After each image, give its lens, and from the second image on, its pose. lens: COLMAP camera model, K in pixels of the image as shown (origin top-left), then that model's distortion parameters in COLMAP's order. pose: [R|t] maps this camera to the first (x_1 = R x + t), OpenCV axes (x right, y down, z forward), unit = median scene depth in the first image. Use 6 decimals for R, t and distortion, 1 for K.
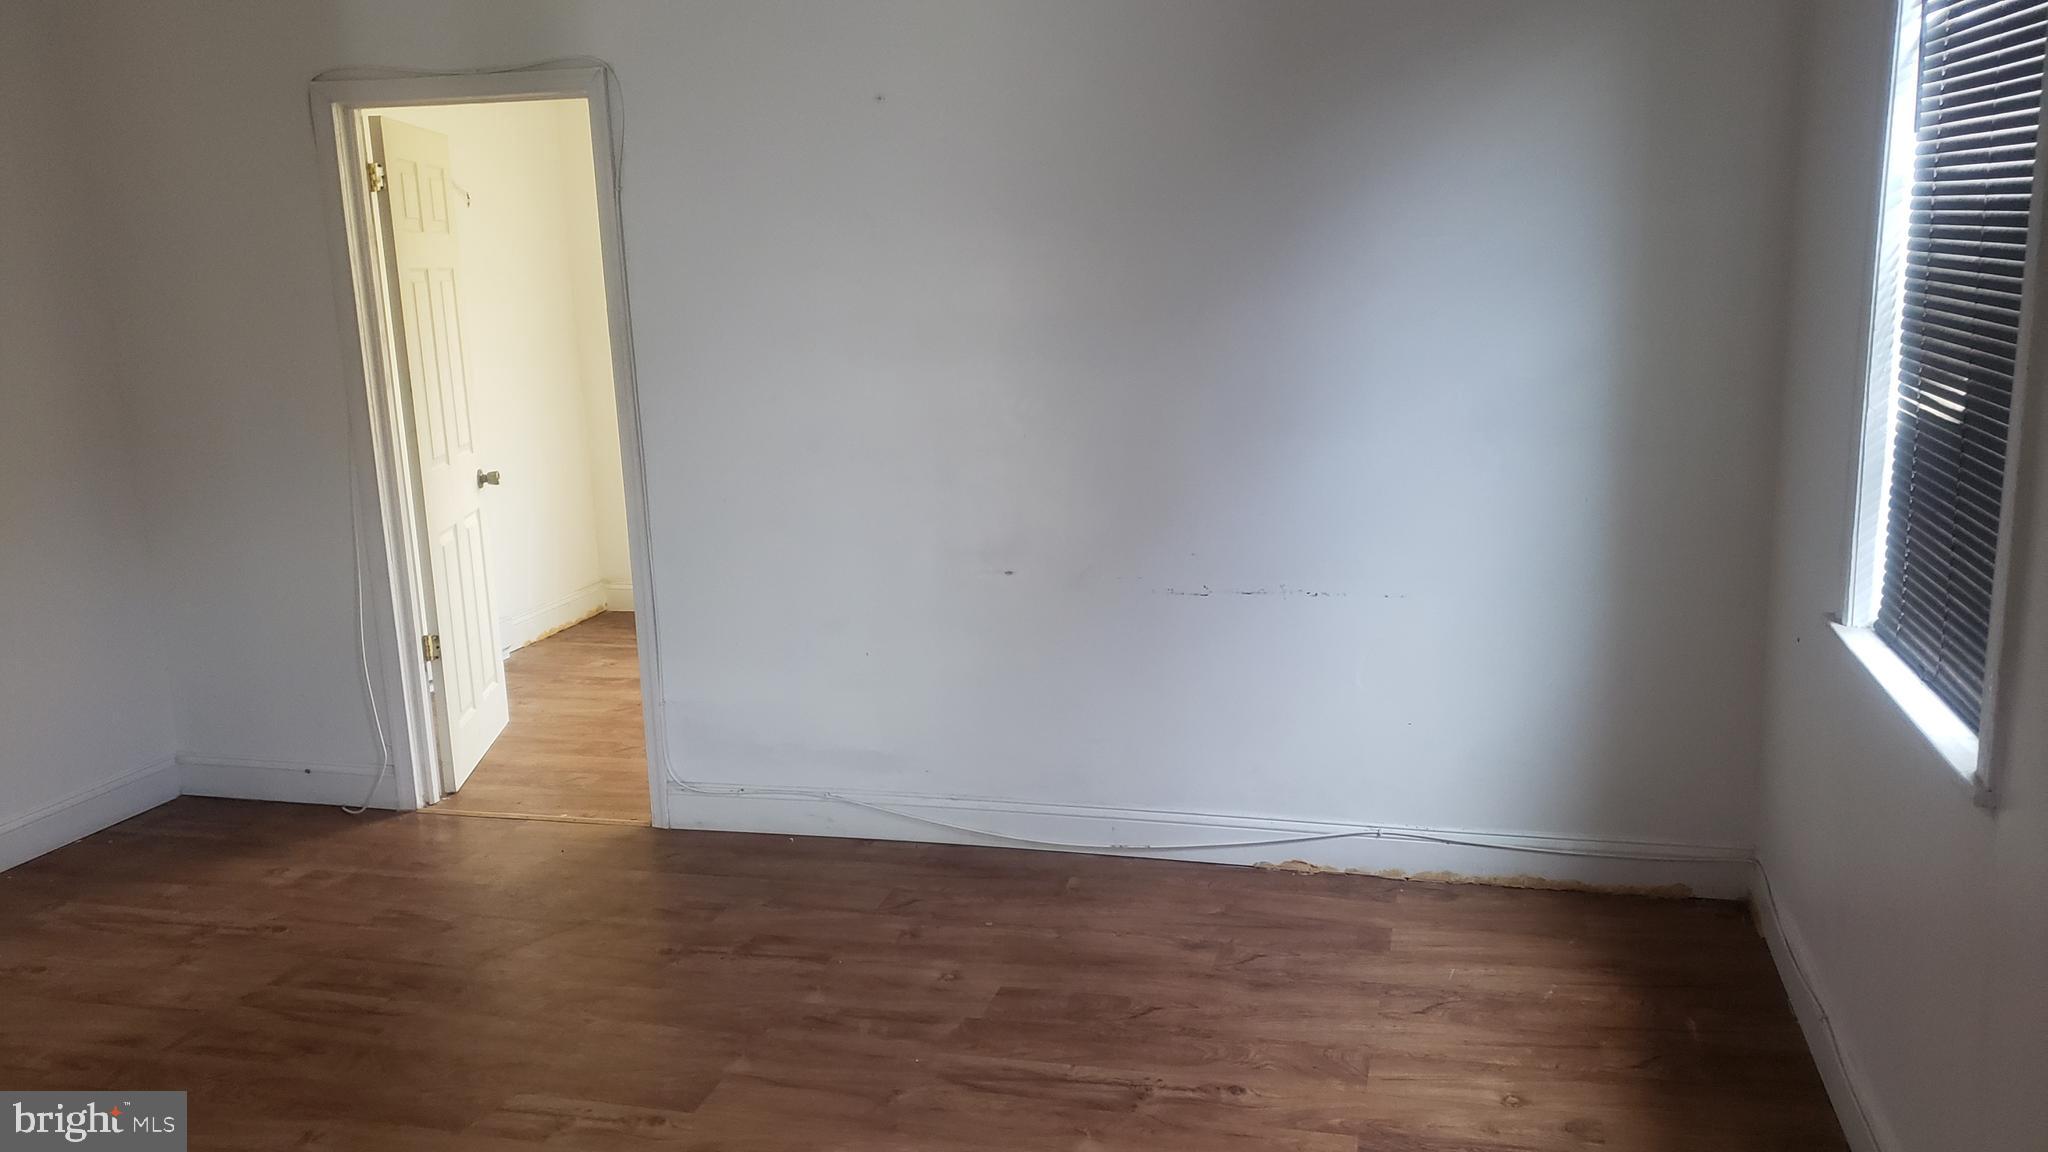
lens RADIAL K [[1616.3, 0, 1021.3], [0, 1616.3, 575.3], [0, 0, 1]] dist [0.060887, -0.053788]
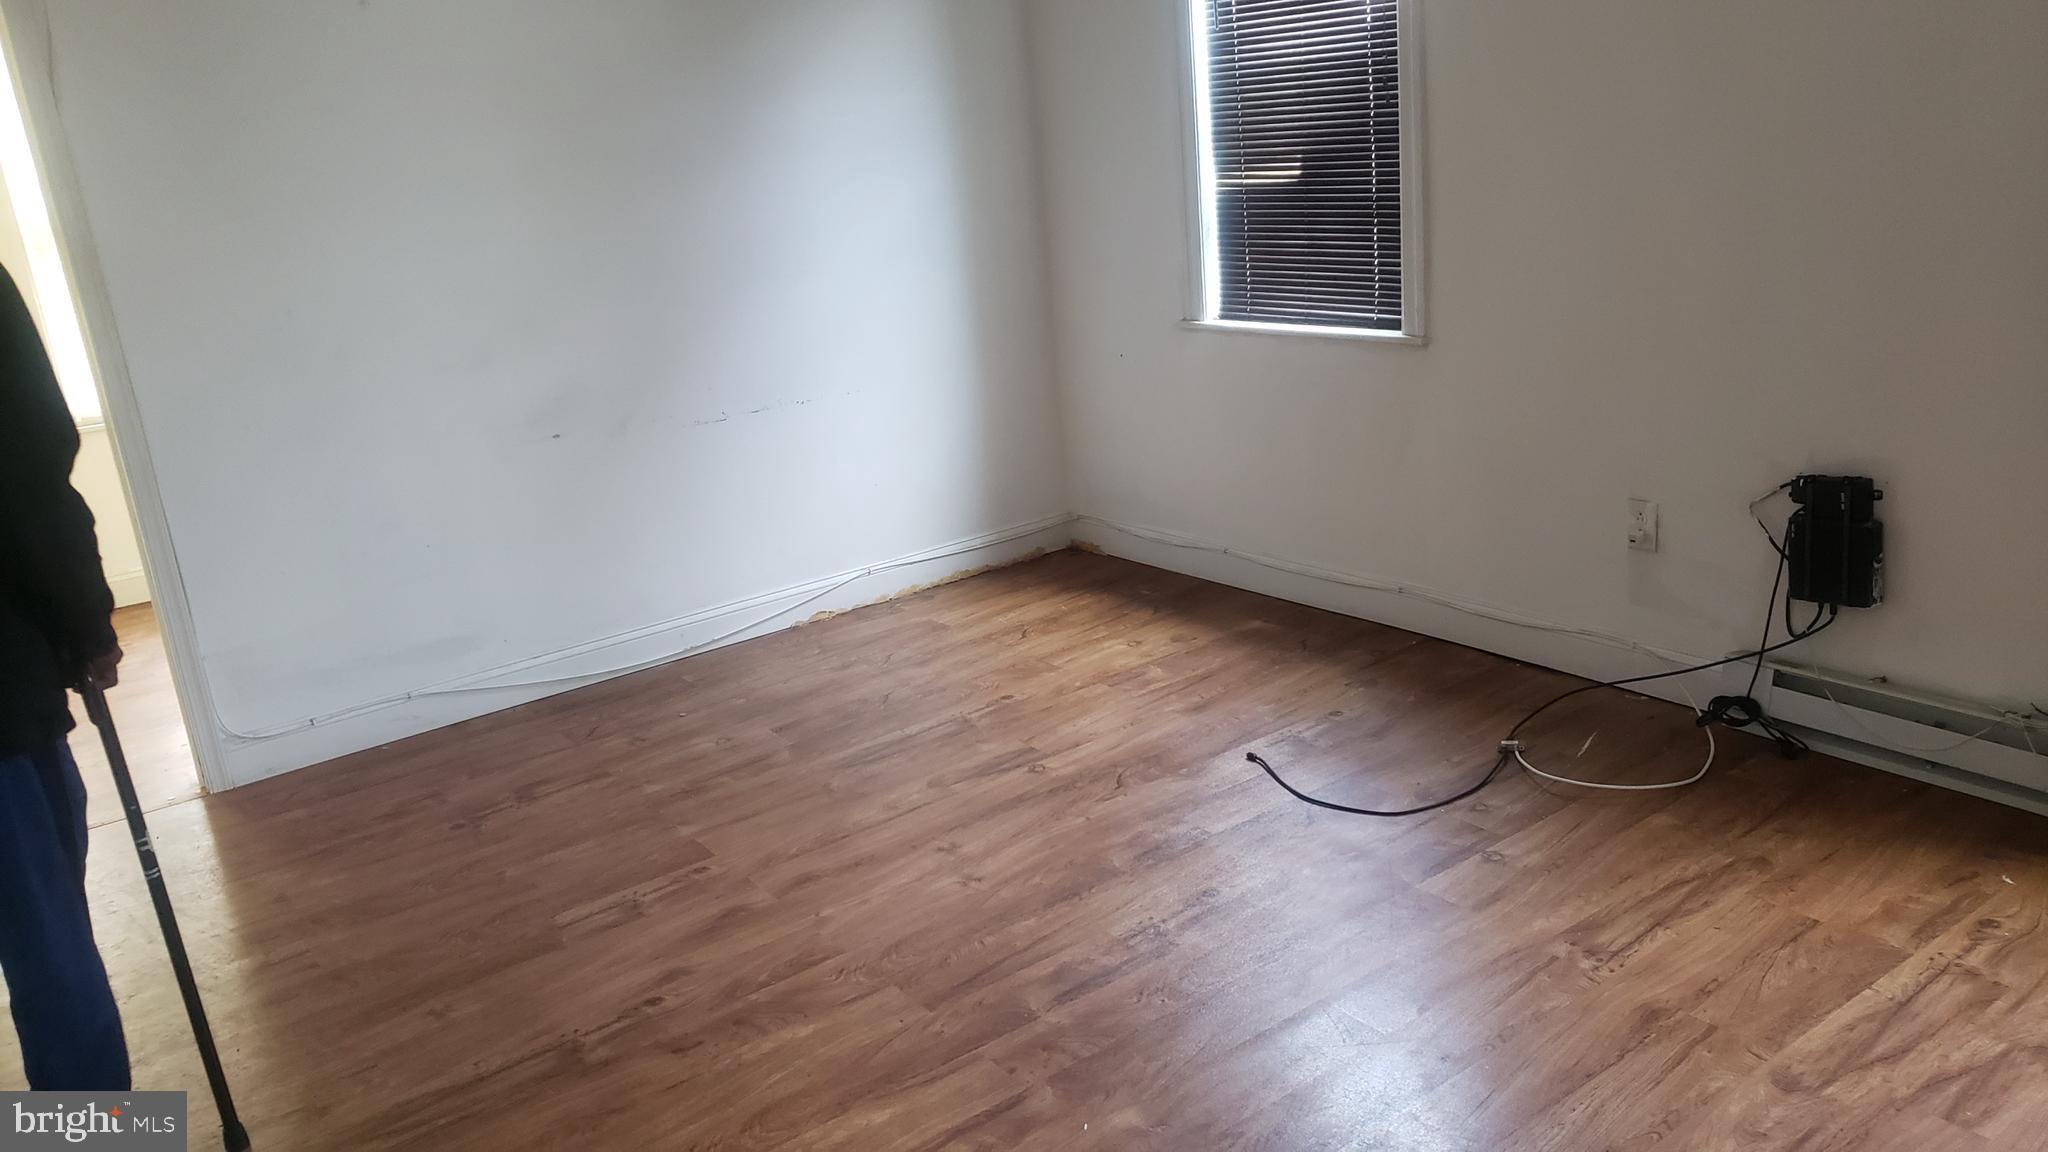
lens RADIAL K [[1616.3, 0, 1022.0], [0, 1616.3, 577.3], [0, 0, 1]] dist [0.060887, -0.053788]
pose [[0.609665, -0.231542, 0.758088, -0.762008], [0.231560, 0.966691, 0.109031, 0.049293], [-0.758083, 0.109070, 0.642973, 0.046797]]
